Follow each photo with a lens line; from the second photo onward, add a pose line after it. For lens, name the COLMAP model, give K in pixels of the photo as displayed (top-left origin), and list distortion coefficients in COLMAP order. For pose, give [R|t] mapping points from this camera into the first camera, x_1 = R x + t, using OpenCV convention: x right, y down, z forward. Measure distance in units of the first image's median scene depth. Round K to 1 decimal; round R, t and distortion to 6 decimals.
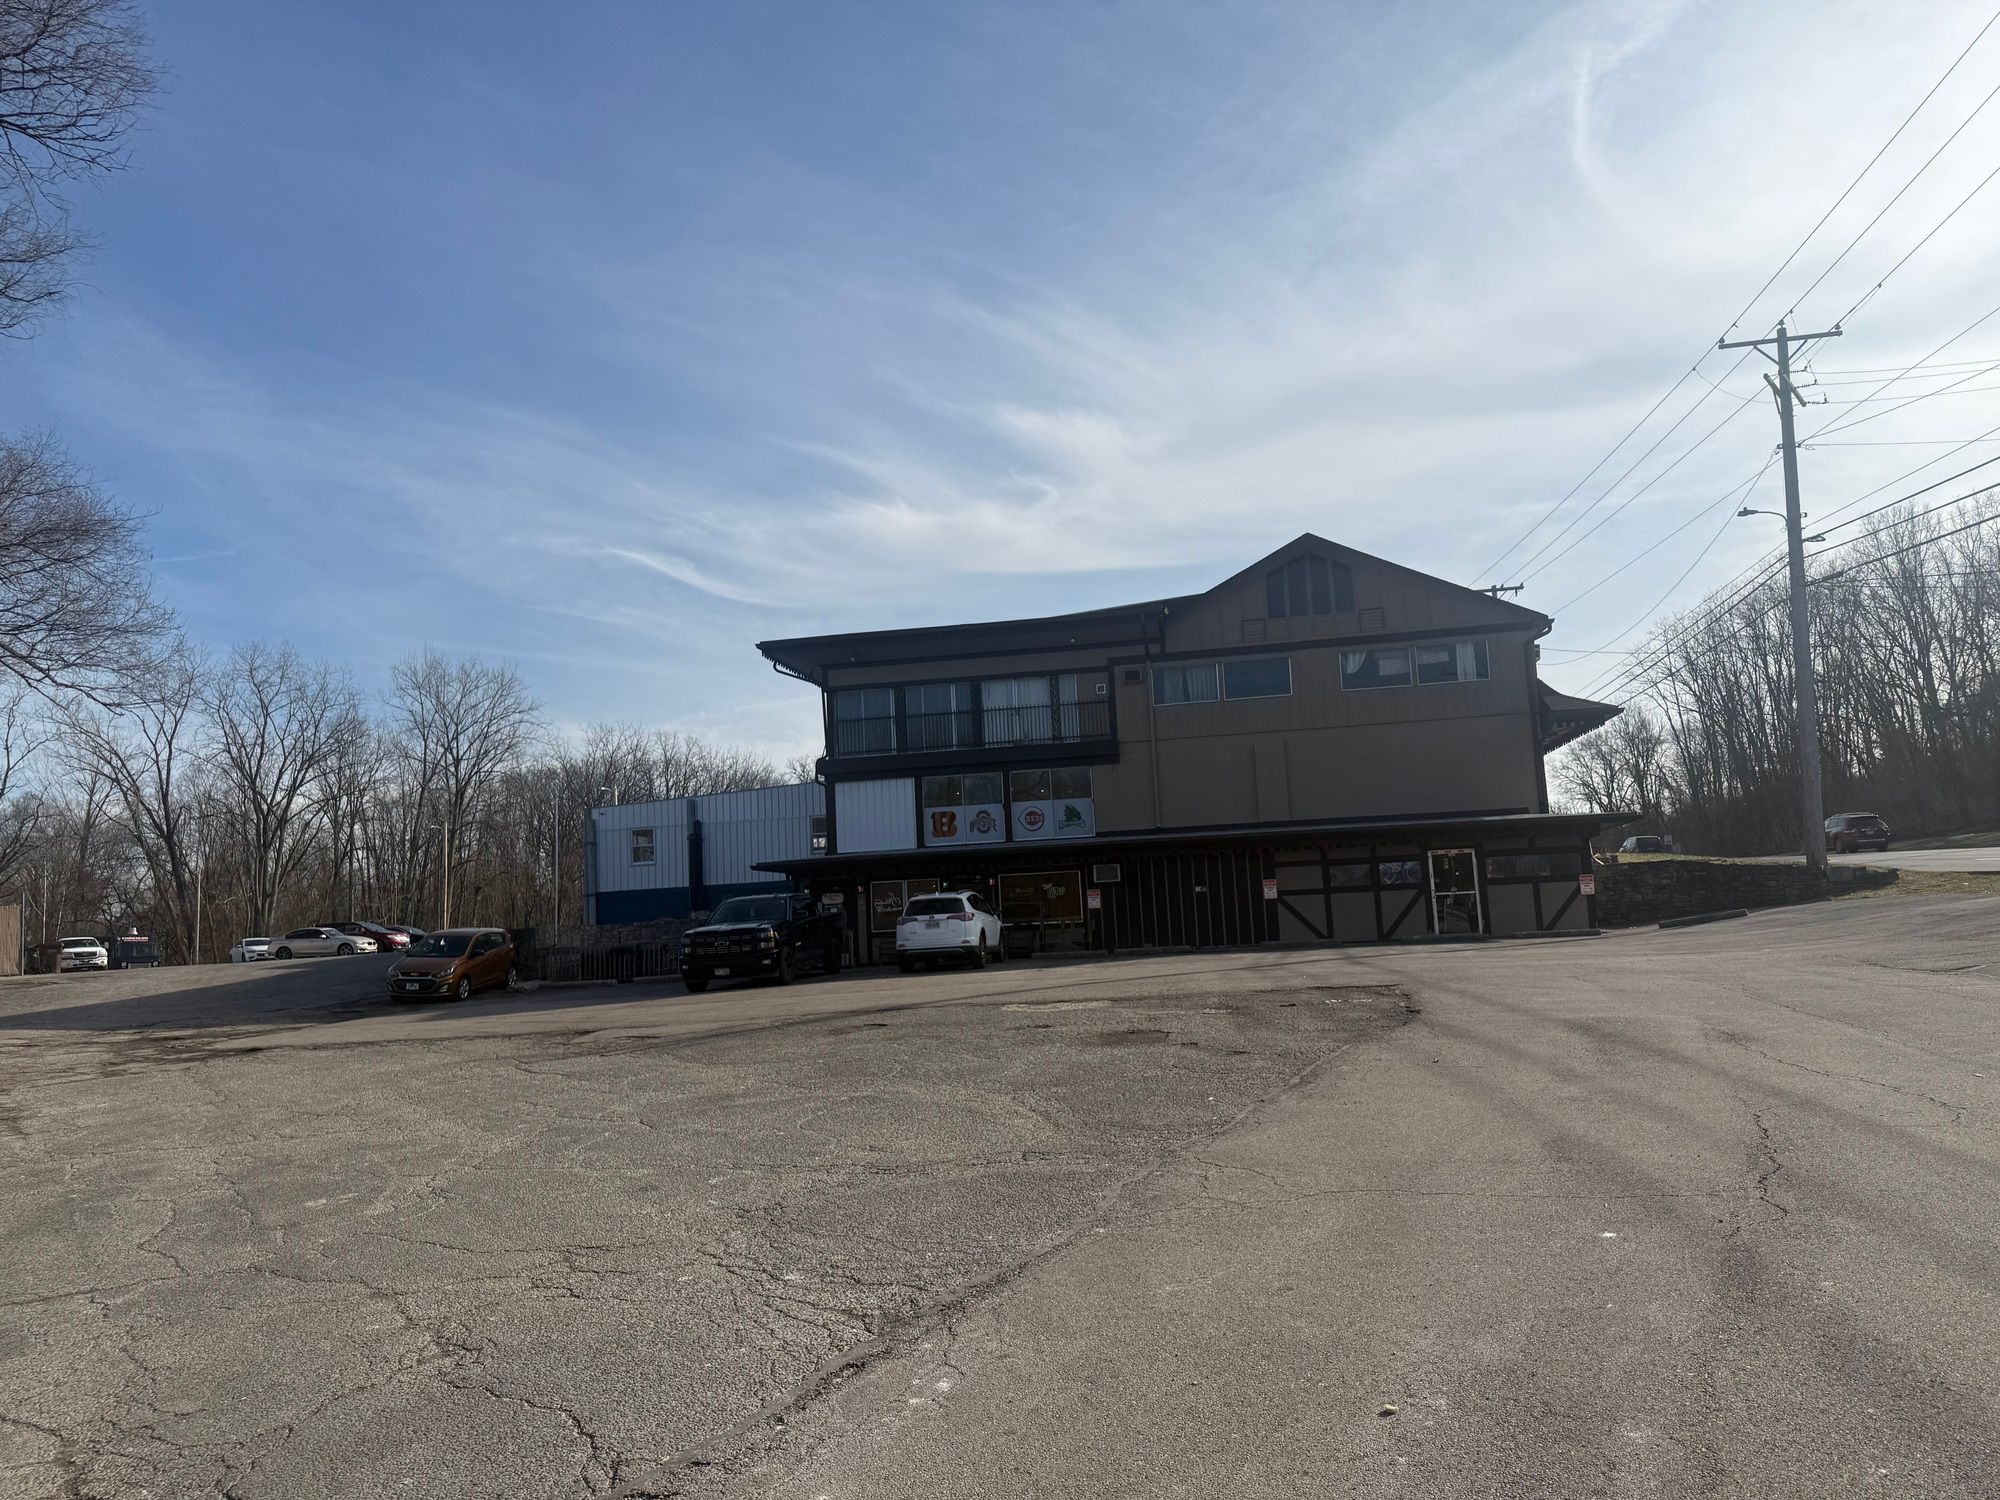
lens RADIAL K [[1399.7, 0, 1016.0], [0, 1399.7, 755.2], [0, 0, 1]] dist [0.052974, -0.029388]
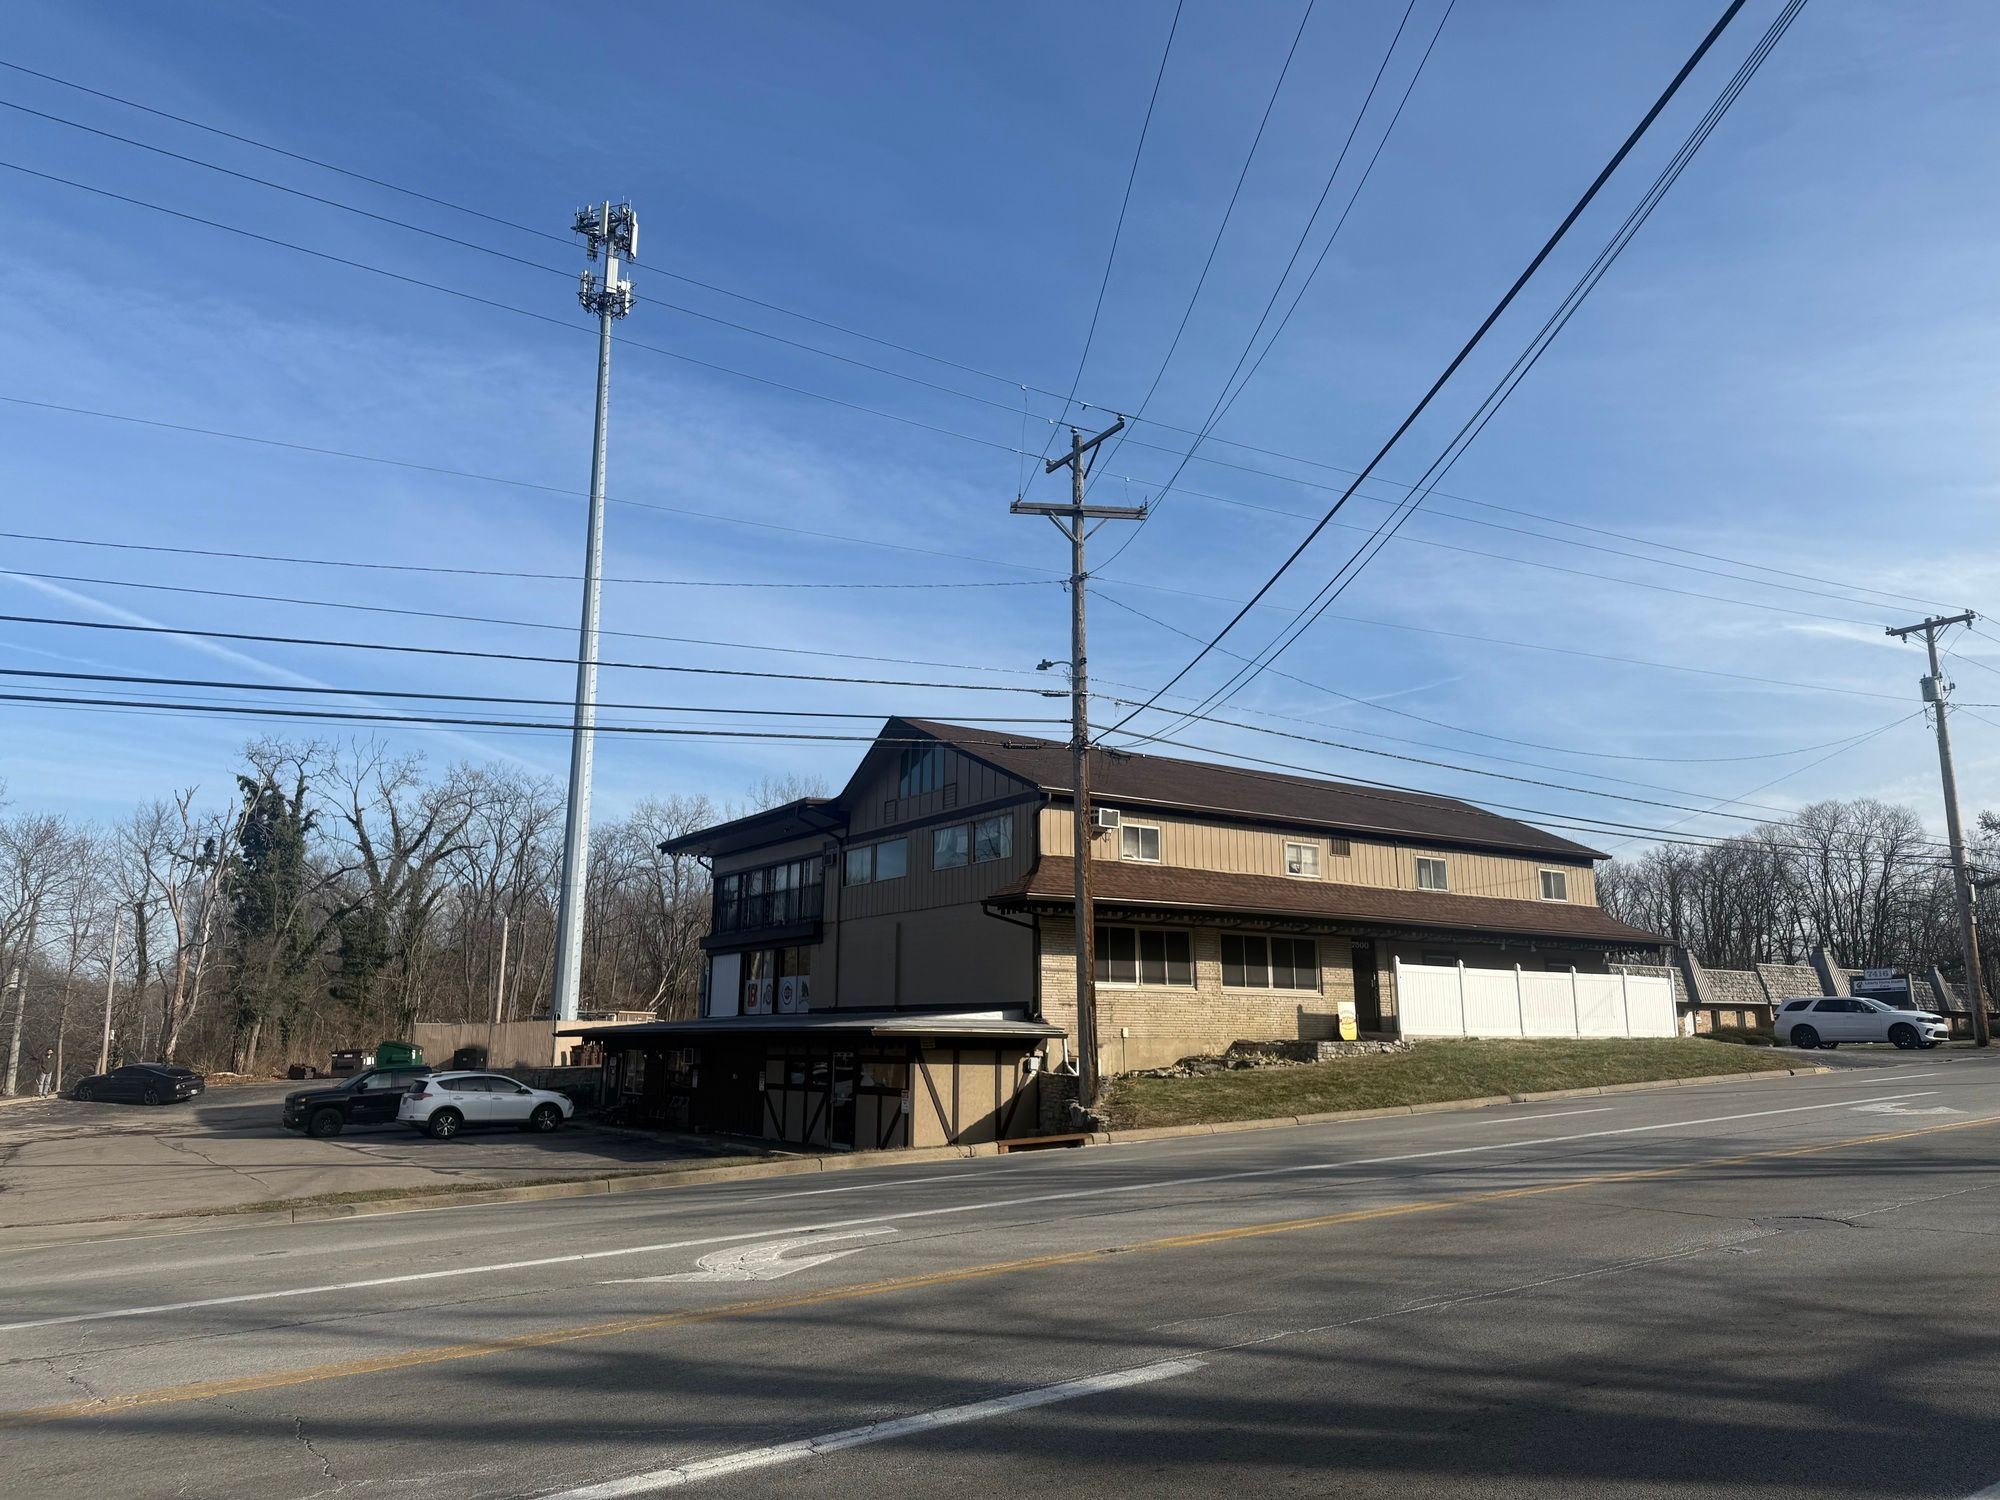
lens RADIAL K [[1399.7, 0, 993.6], [0, 1399.7, 759.1], [0, 0, 1]] dist [0.052974, -0.029388]
pose [[0.692150, -0.077844, -0.717543, 1.239354], [0.027084, 0.996268, -0.081957, -0.058687], [0.721245, 0.037292, 0.691675, 0.480277]]
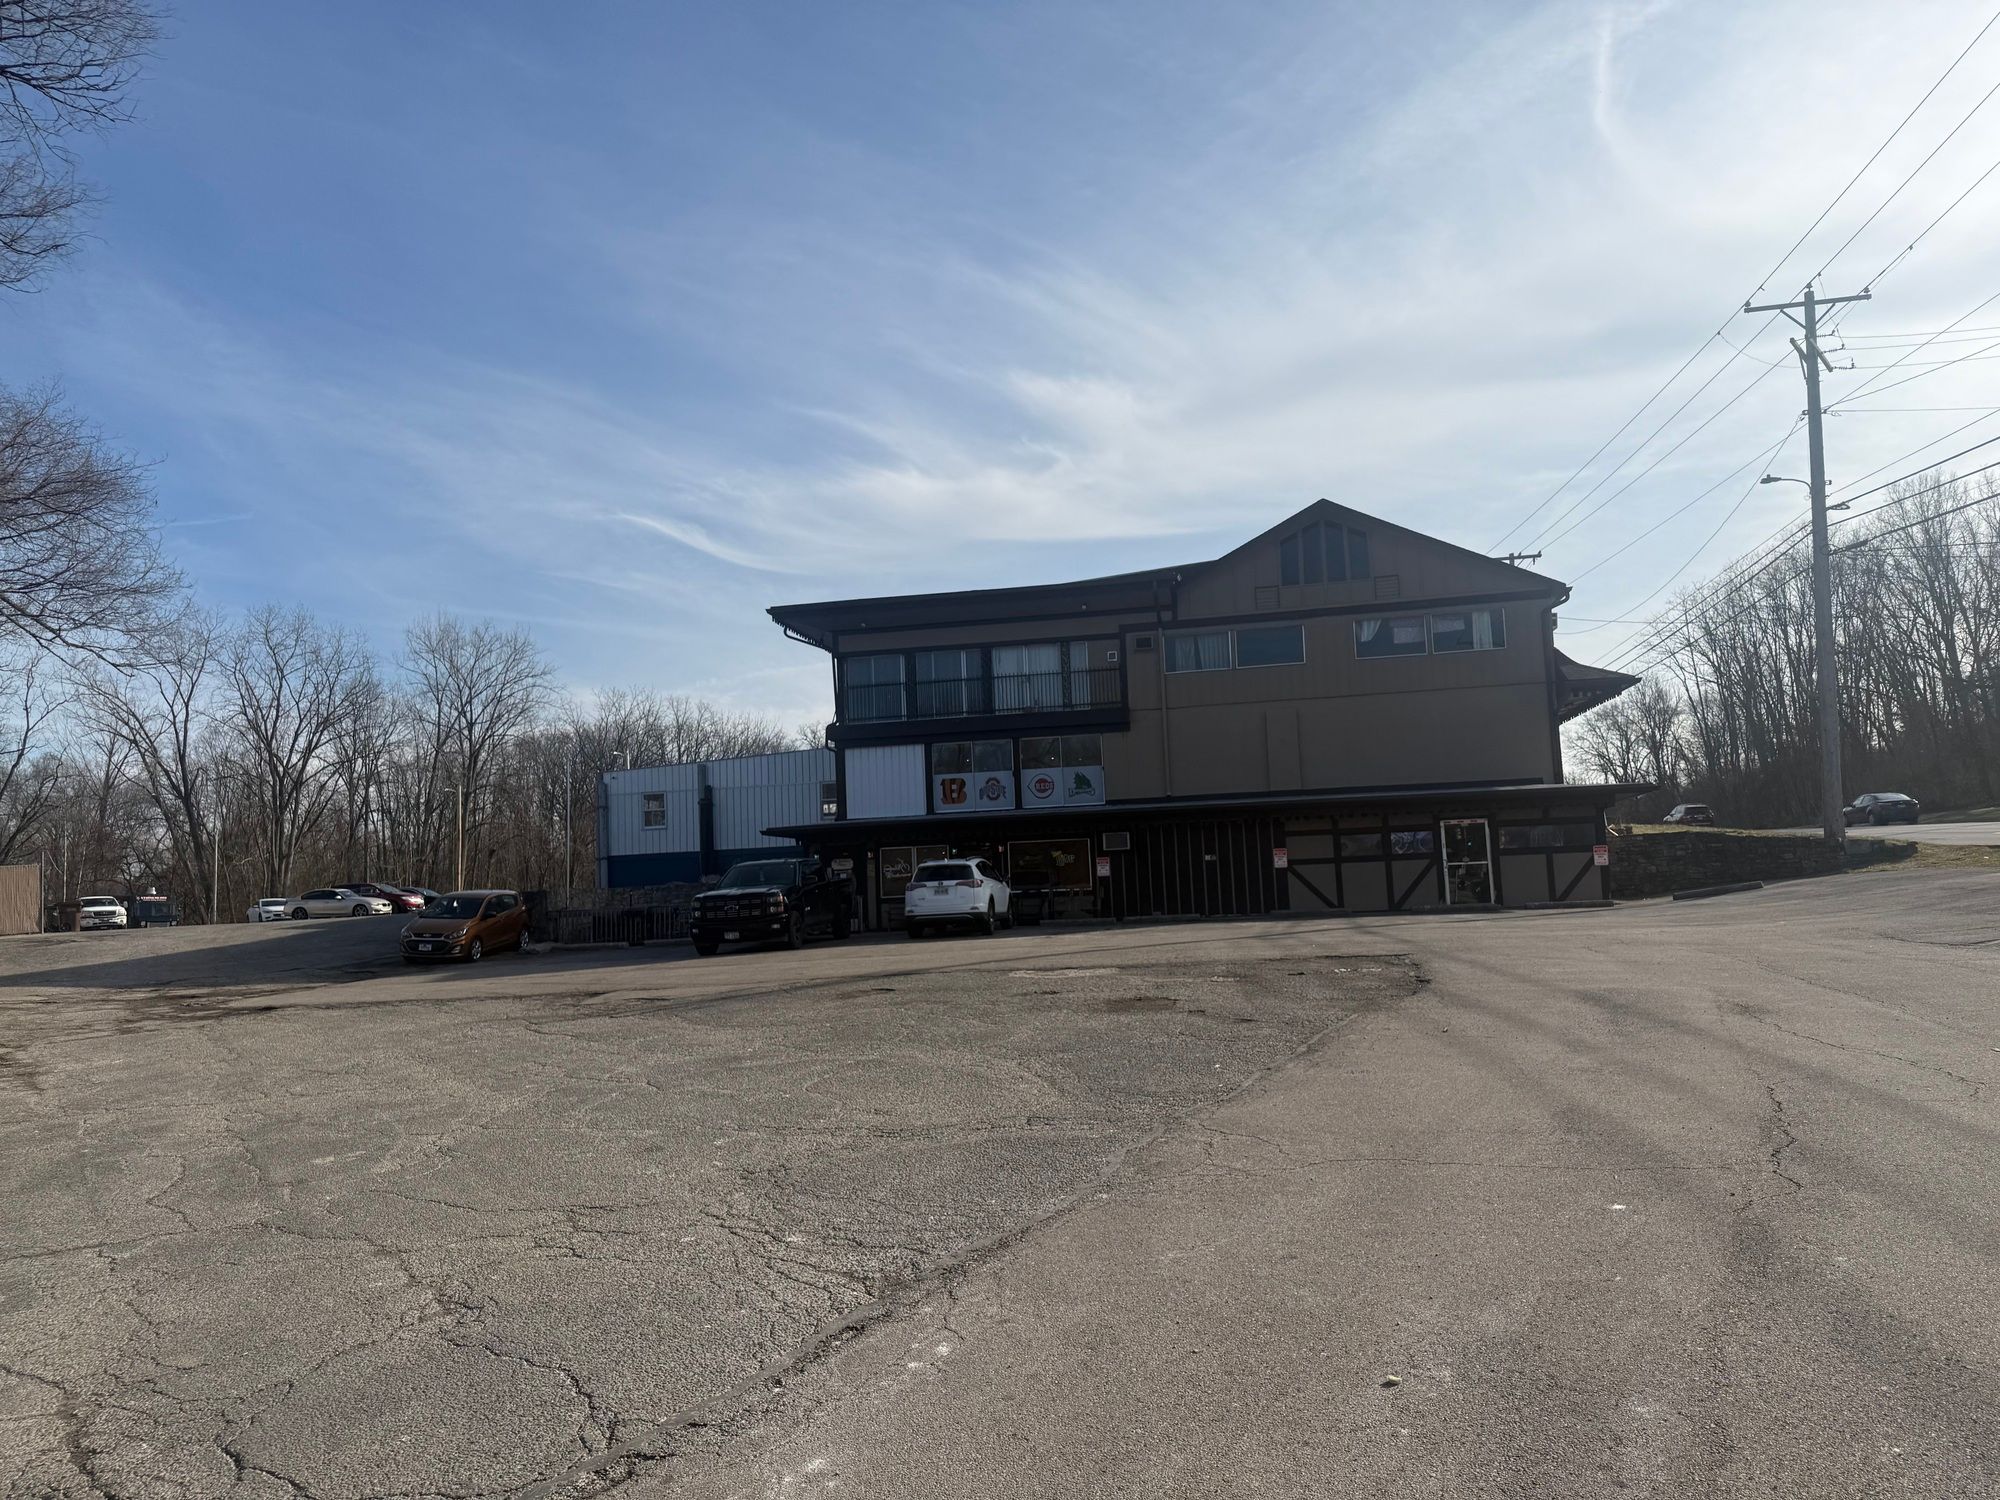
lens RADIAL K [[1399.7, 0, 1009.4], [0, 1399.7, 754.6], [0, 0, 1]] dist [0.052974, -0.029388]
pose [[0.999894, 0.006945, -0.012771, 0.001065], [-0.006656, 0.999724, 0.022531, 0.000923], [0.012924, -0.022444, 0.999665, 0.003379]]
